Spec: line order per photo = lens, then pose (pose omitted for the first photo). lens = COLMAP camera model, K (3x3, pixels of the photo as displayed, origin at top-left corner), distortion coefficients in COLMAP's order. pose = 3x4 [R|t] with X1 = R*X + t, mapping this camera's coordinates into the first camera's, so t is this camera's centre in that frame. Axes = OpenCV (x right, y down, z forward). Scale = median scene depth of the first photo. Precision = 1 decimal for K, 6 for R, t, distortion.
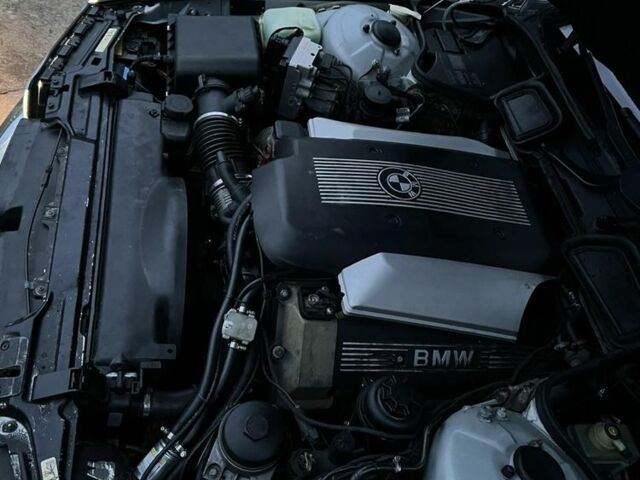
lens RADIAL K [[622.0, 0, 320.0], [0, 622.0, 240.0], [0, 0, 1]] dist [0.108173, -0.237579]
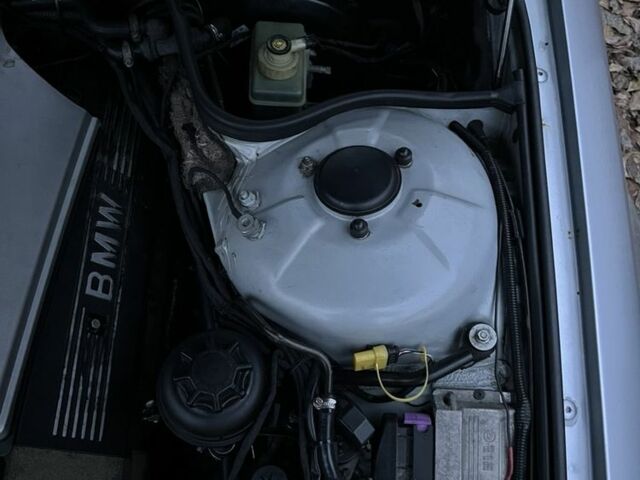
lens RADIAL K [[622.0, 0, 320.0], [0, 622.0, 240.0], [0, 0, 1]] dist [0.108173, -0.237579]
pose [[0.153200, -0.971516, 0.180792, 0.129756], [0.702511, 0.235740, 0.671494, -0.068941], [-0.694987, 0.024135, 0.718617, 0.443501]]
